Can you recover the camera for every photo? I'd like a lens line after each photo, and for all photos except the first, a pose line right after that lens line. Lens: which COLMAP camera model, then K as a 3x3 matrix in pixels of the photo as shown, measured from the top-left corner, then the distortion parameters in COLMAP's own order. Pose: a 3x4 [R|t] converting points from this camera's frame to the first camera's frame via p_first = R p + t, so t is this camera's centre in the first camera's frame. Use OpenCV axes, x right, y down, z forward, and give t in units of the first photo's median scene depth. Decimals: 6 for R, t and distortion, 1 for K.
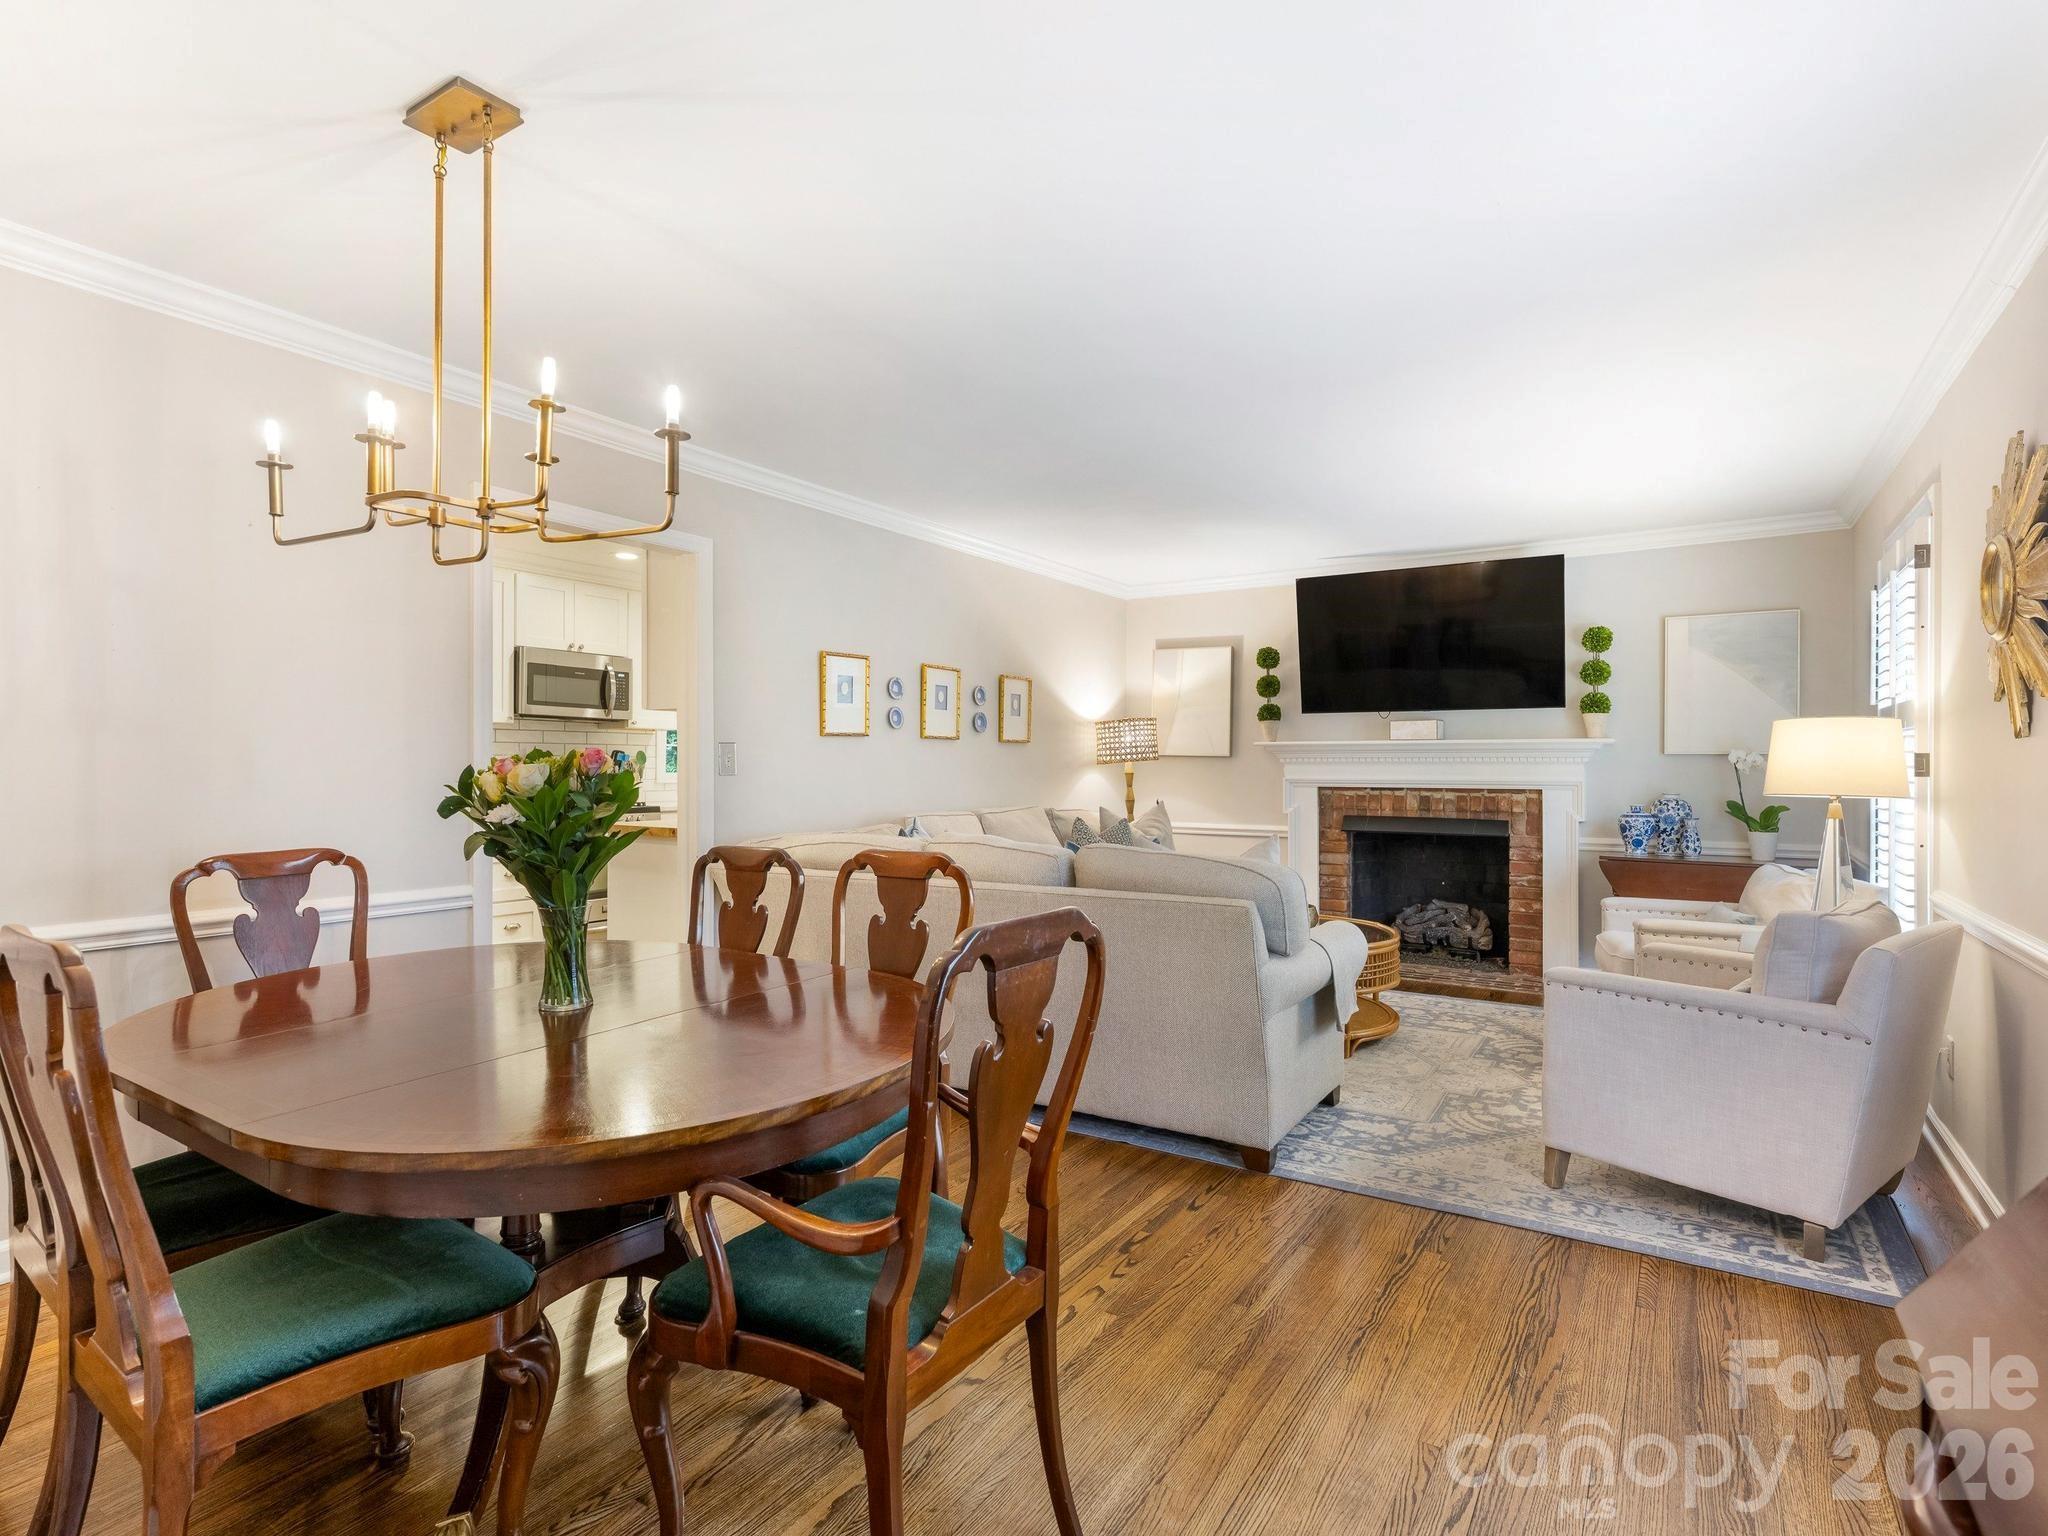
lens RADIAL K [[1062.0, 0, 1024.2], [0, 1062.0, 763.6], [0, 0, 1]] dist [0.002928, 0.000406]
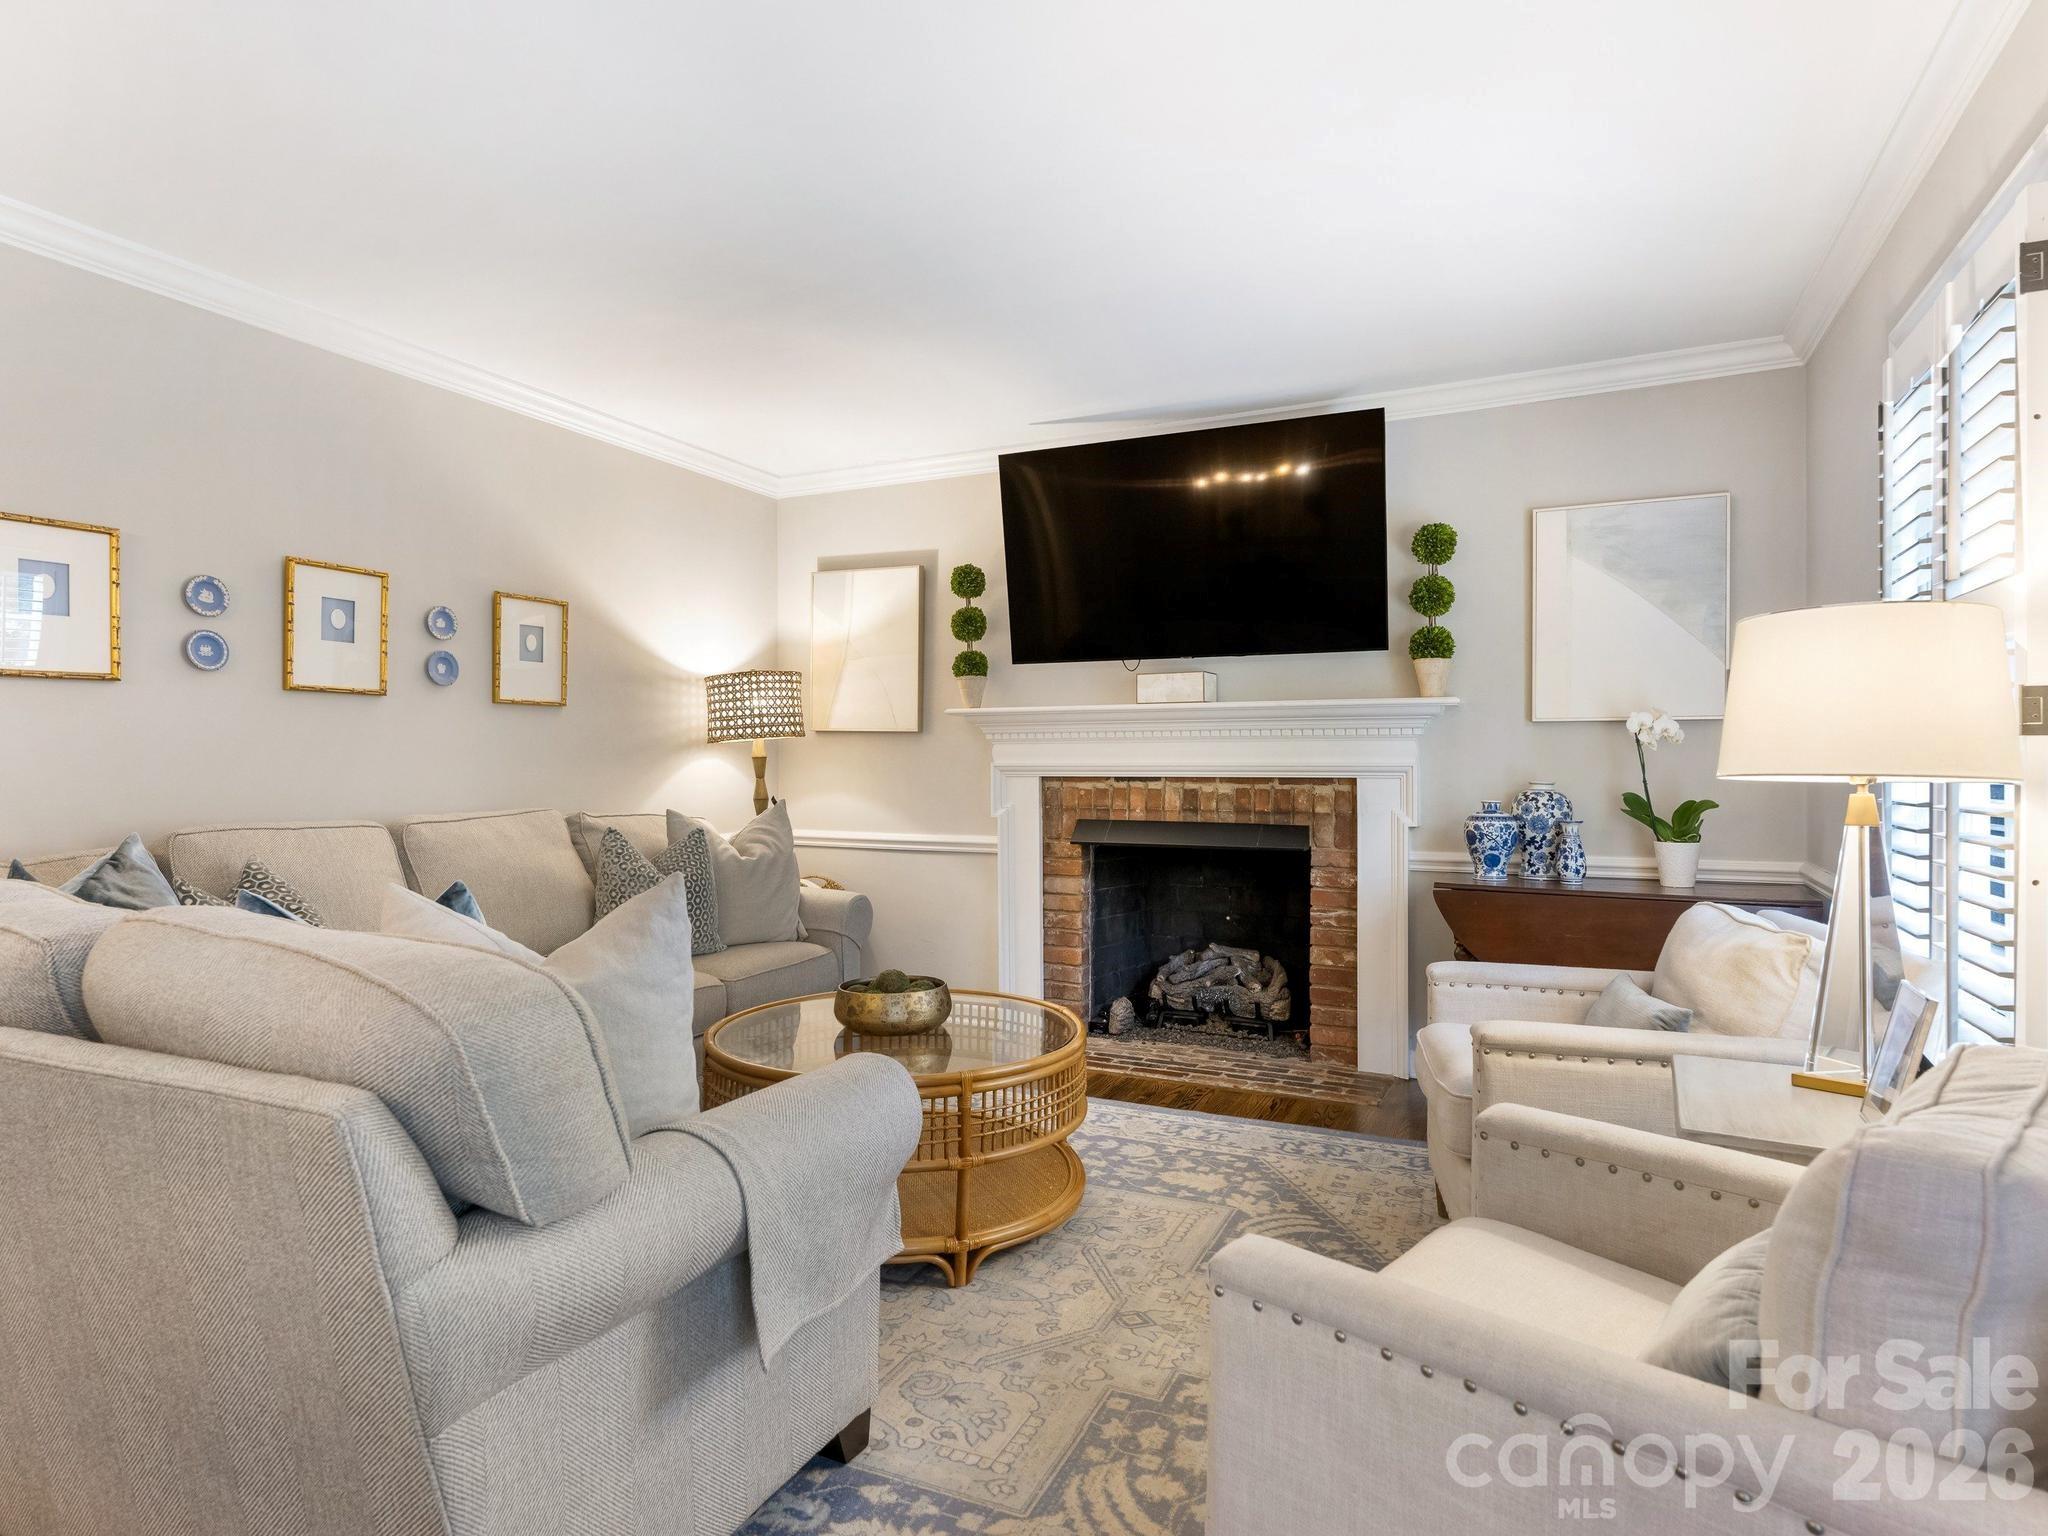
lens RADIAL K [[1134.9, 0, 1026.7], [0, 1134.9, 763.8], [0, 0, 1]] dist [-0.001284, -0.001879]
pose [[0.993056, -0.002733, 0.117612, 0.210273], [0.002438, 0.999994, 0.002647, 0.013688], [-0.117619, -0.002342, 0.993056, 0.341982]]
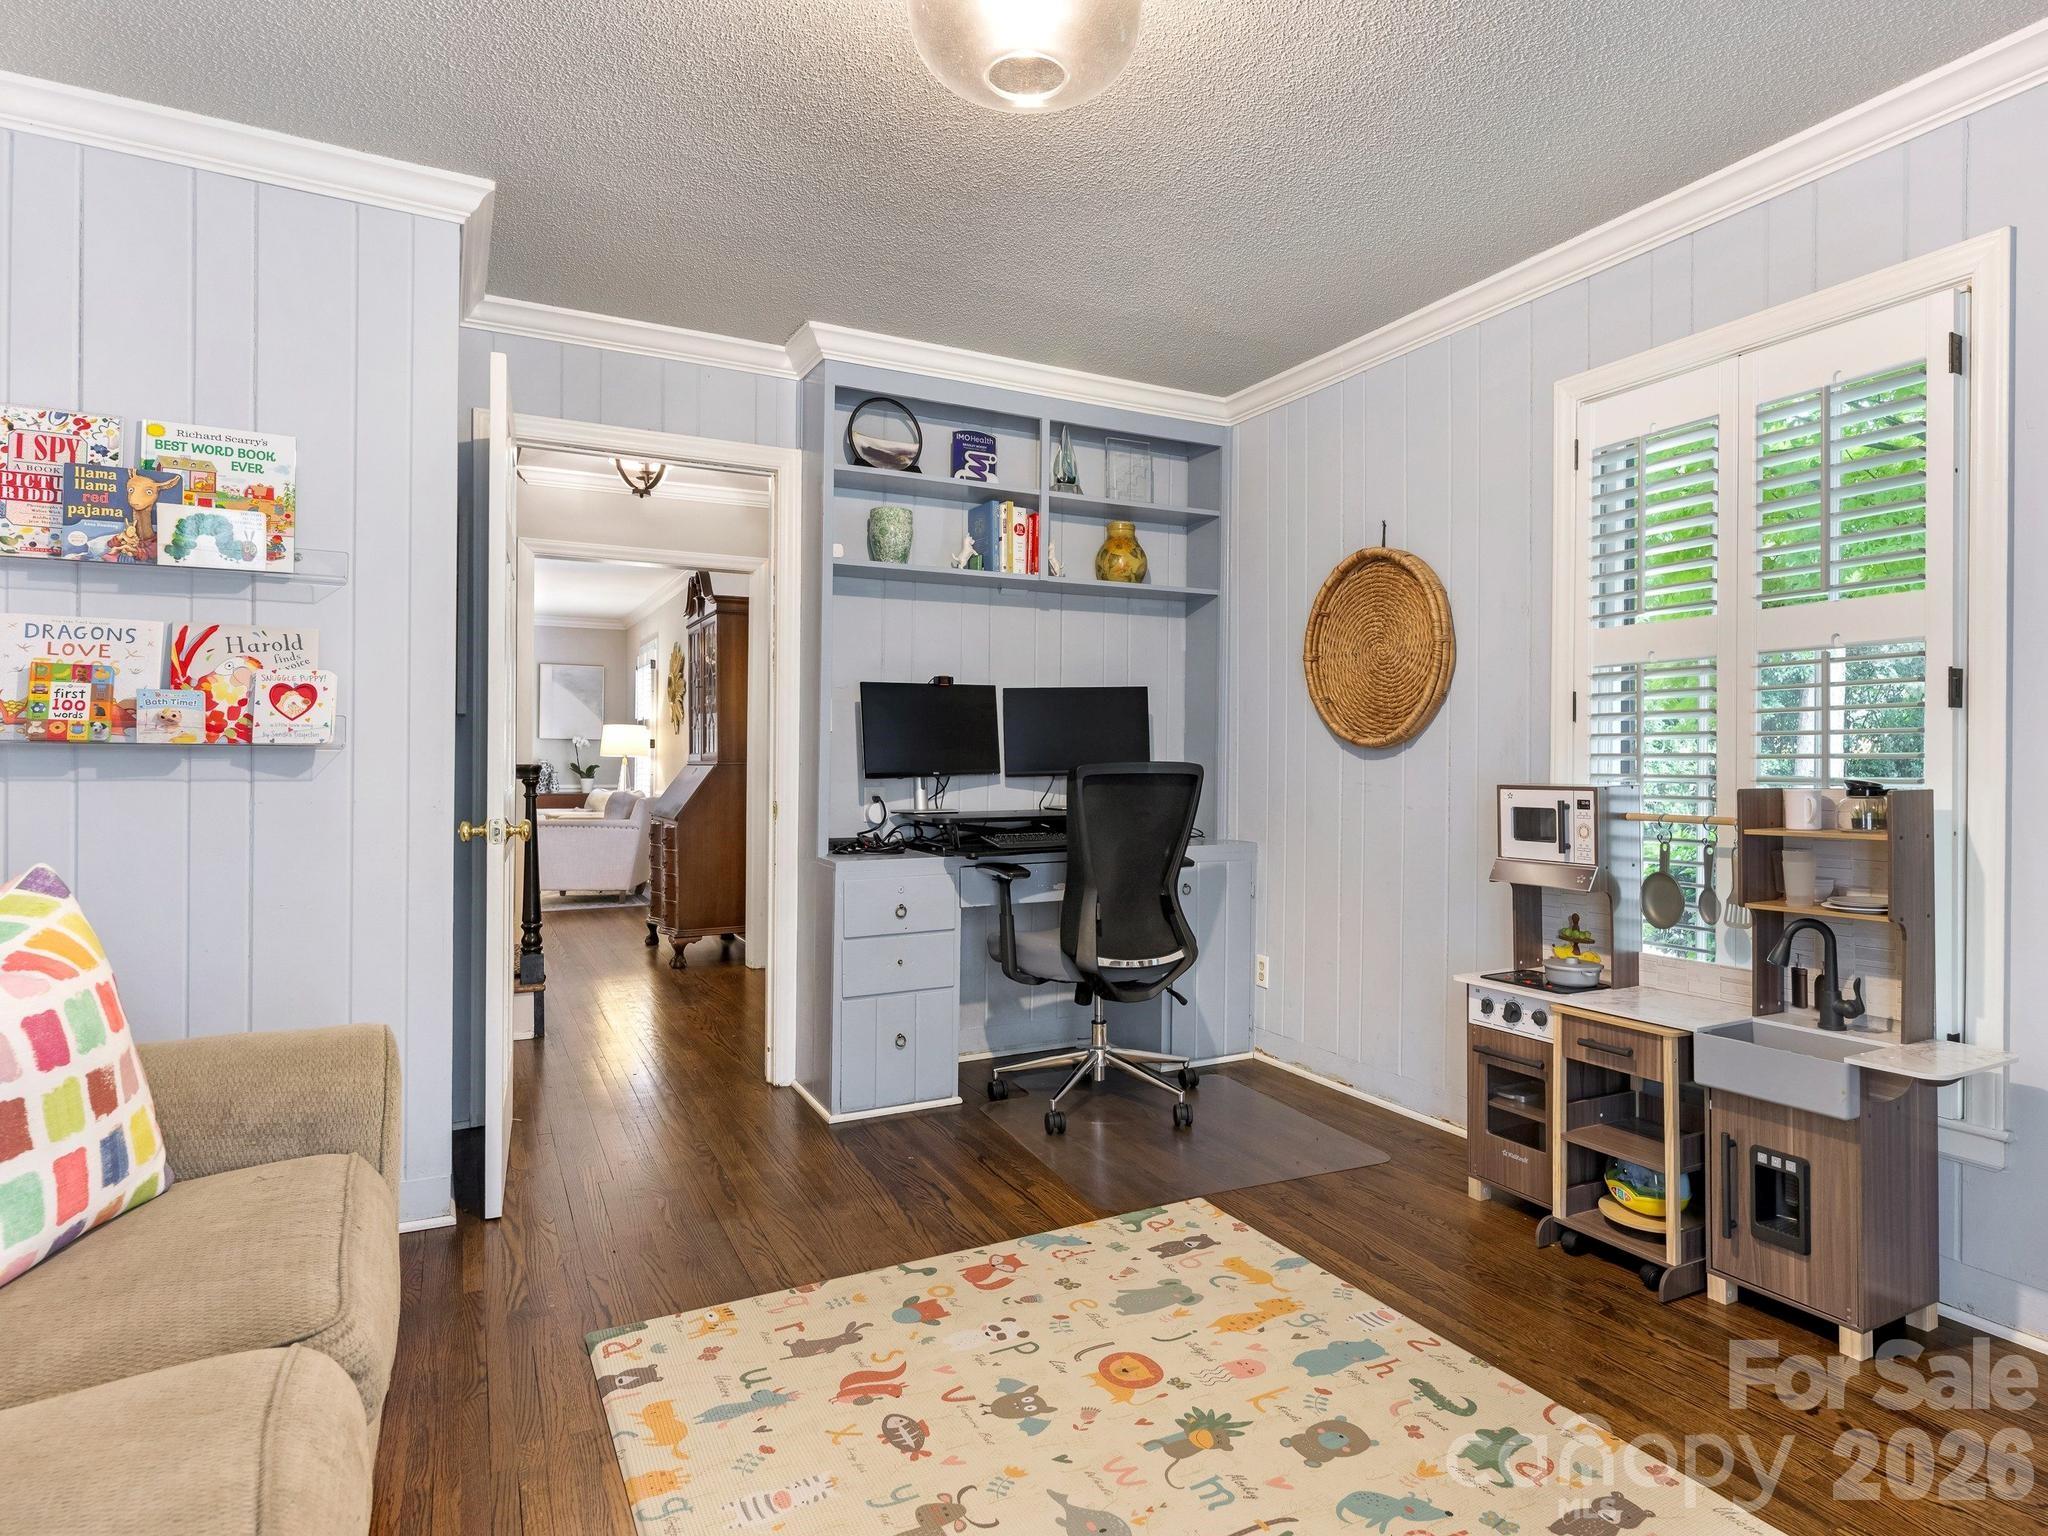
lens RADIAL K [[1222.0, 0, 1041.7], [0, 1222.0, 764.6], [0, 0, 1]] dist [-0.009130, -0.001380]
pose [[0.530414, 0.006404, 0.847715, -0.715727], [-0.016390, 0.999862, 0.002702, 0.016418], [-0.847580, -0.015327, 0.530446, -0.843734]]
